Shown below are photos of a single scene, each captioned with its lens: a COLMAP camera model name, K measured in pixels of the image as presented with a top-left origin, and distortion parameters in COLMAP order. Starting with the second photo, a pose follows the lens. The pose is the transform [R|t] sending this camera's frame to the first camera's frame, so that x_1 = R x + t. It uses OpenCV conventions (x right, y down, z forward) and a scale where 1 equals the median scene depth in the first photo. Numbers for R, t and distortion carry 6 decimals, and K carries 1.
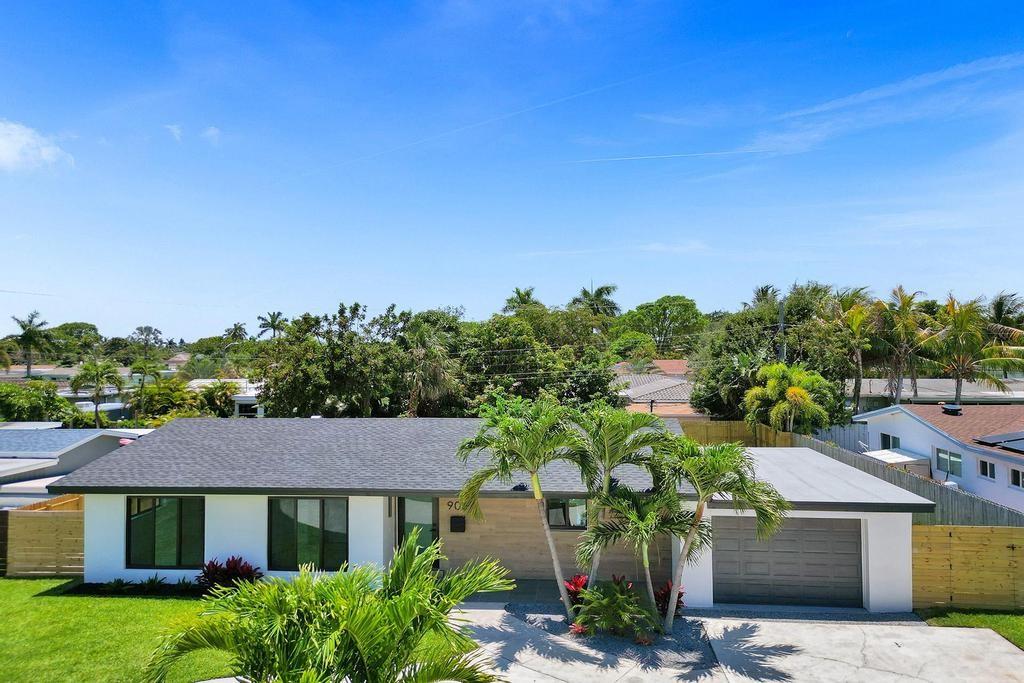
lens RADIAL K [[725.8, 0, 492.2], [0, 725.8, 342.6], [0, 0, 1]] dist [0.090991, -0.086501]
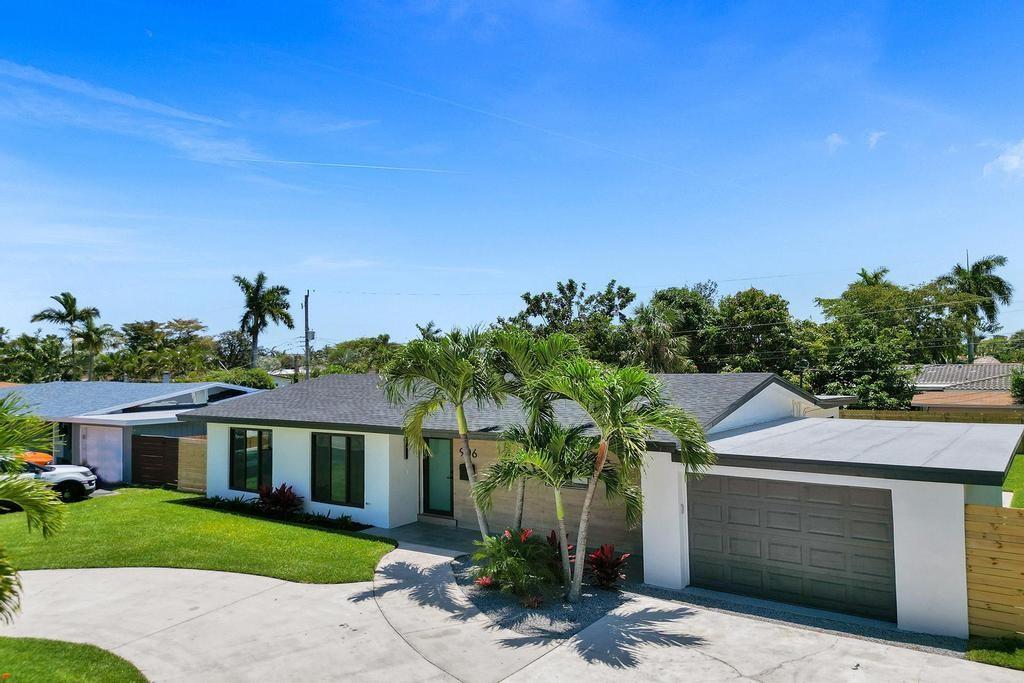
lens RADIAL K [[725.8, 0, 492.2], [0, 725.8, 342.6], [0, 0, 1]] dist [0.090991, -0.086501]
pose [[0.863443, -0.016700, -0.504170, 0.534341], [0.009571, 0.999814, -0.016726, 0.112514], [0.504355, 0.009617, 0.863443, 0.233984]]
